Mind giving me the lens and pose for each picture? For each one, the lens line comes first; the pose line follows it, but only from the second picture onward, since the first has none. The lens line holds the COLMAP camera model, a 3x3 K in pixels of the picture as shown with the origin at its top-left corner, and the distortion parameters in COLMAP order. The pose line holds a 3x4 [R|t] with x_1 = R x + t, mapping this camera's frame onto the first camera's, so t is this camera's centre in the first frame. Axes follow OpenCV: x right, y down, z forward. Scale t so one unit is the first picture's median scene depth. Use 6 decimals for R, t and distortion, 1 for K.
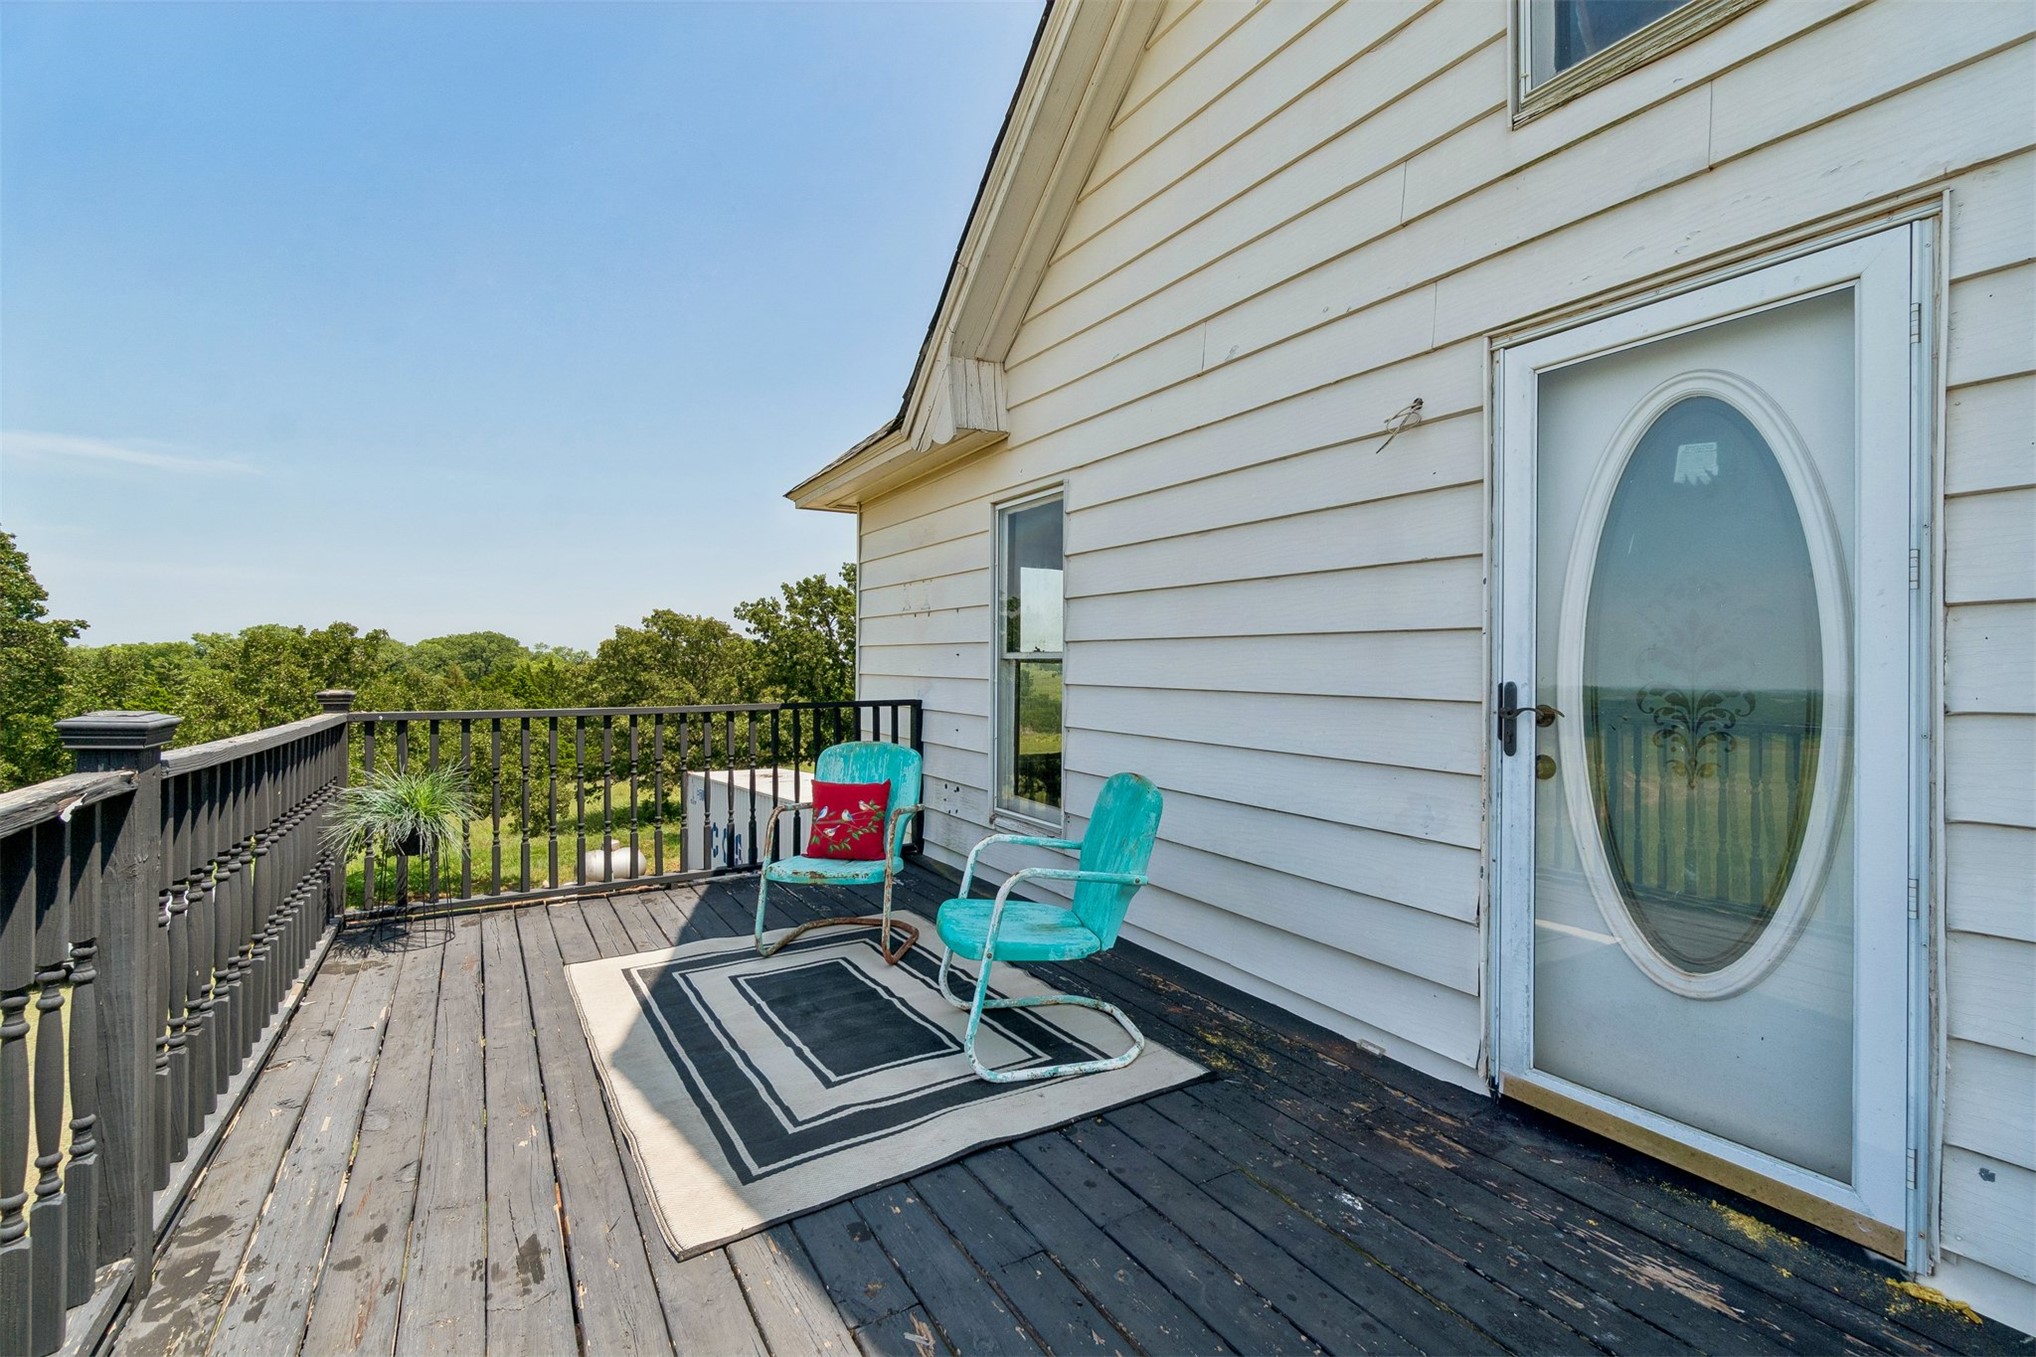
lens RADIAL K [[876.6, 0, 1024.0], [0, 876.6, 668.7], [0, 0, 1]] dist [-0.001311, 0.000087]
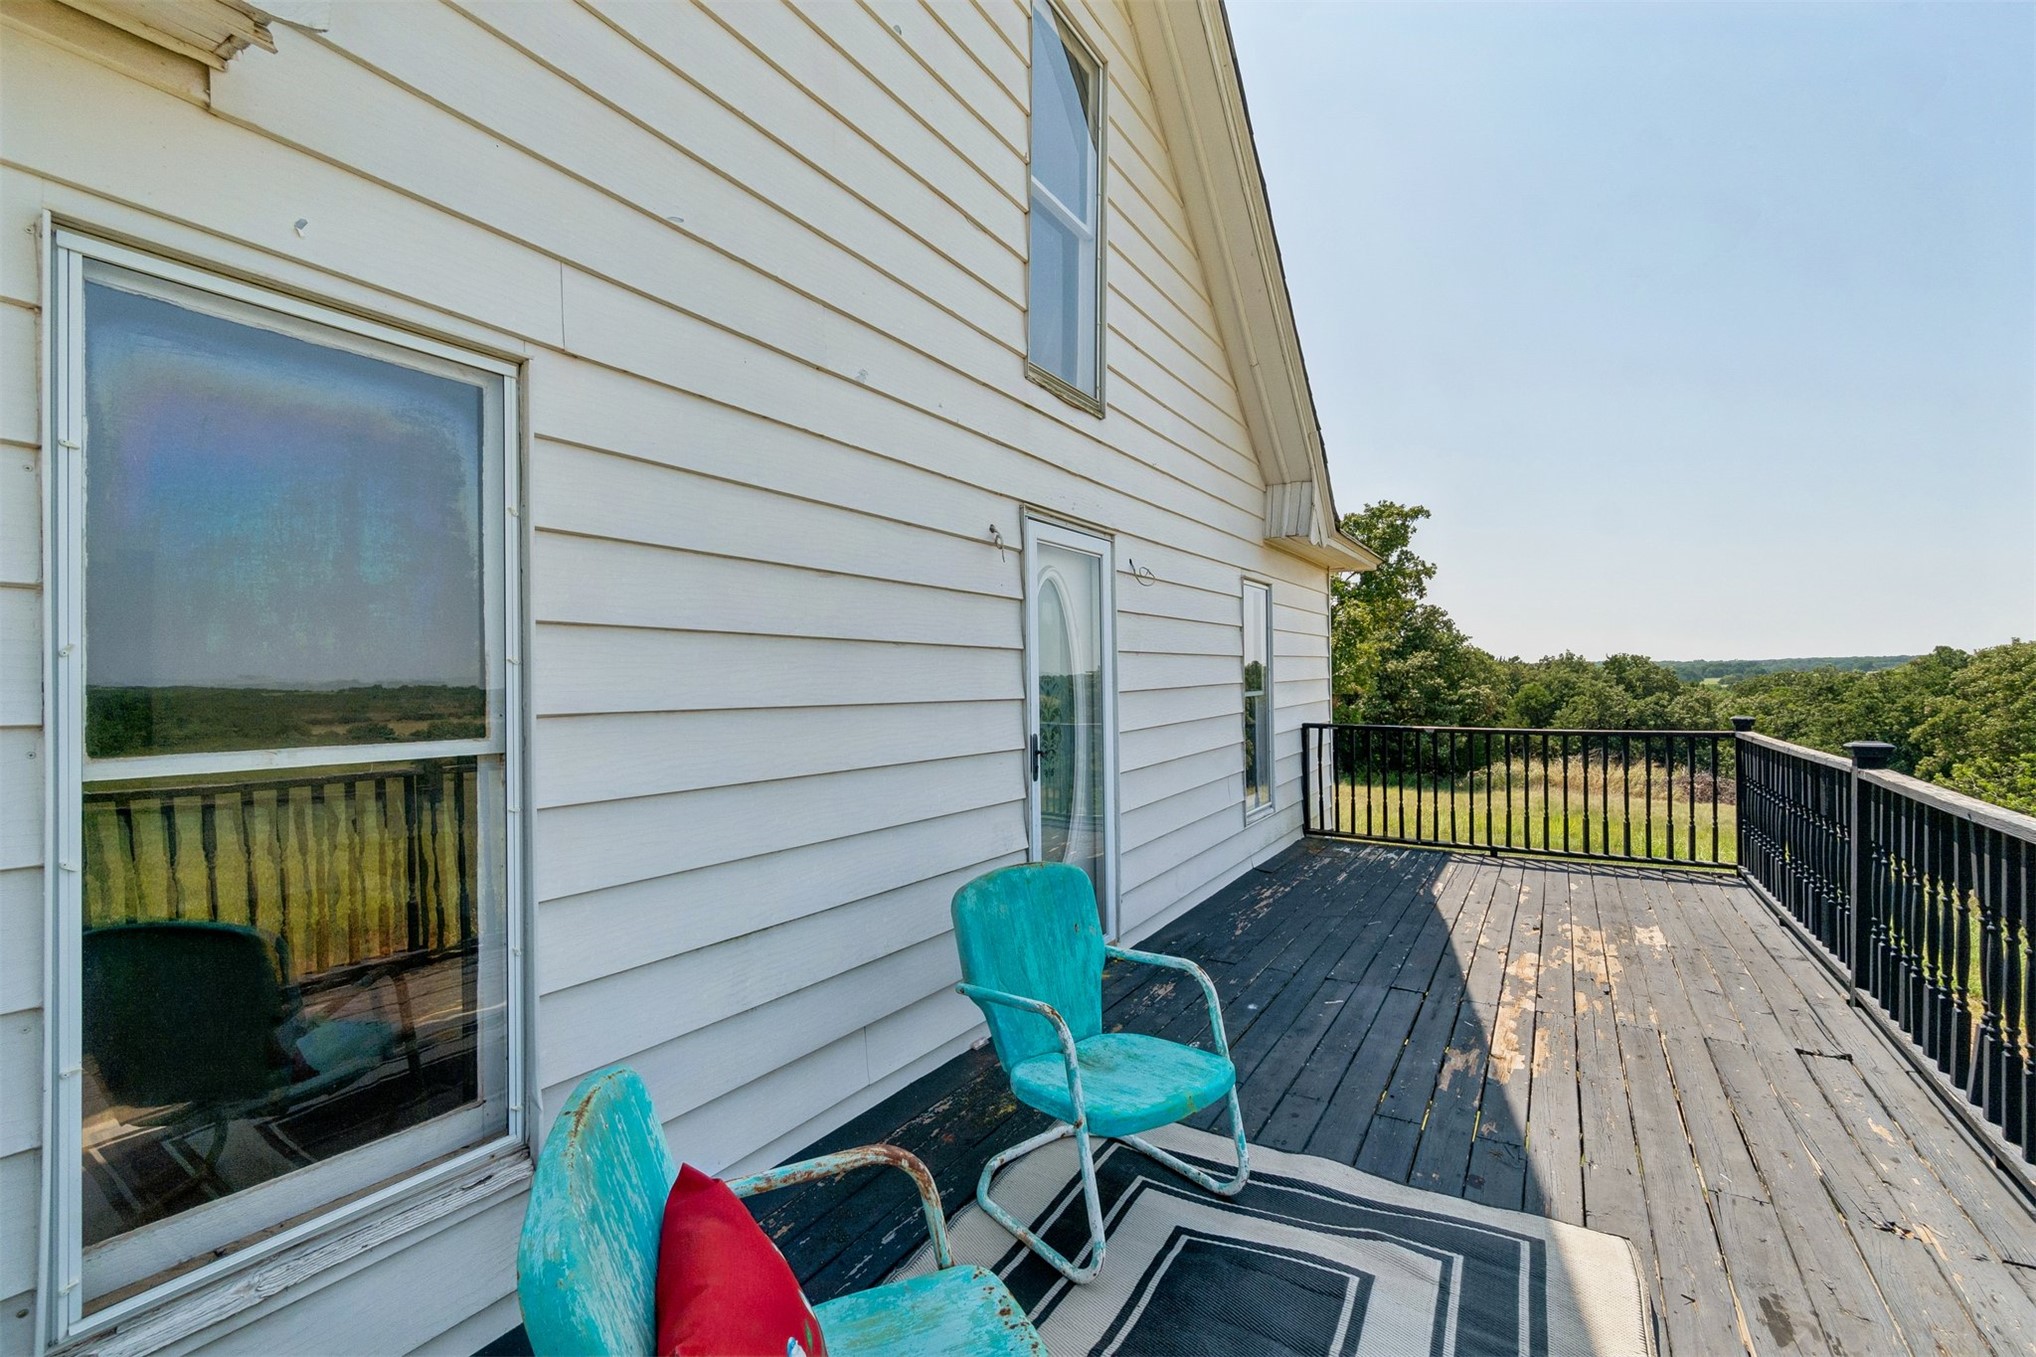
lens RADIAL K [[881.5, 0, 1015.9], [0, 881.5, 677.7], [0, 0, 1]] dist [-0.001709, -0.000076]
pose [[-0.446874, 0.000471, 0.894597, -0.815976], [0.005795, 0.999980, 0.002368, -0.087809], [-0.894578, 0.006242, -0.446868, 1.692598]]
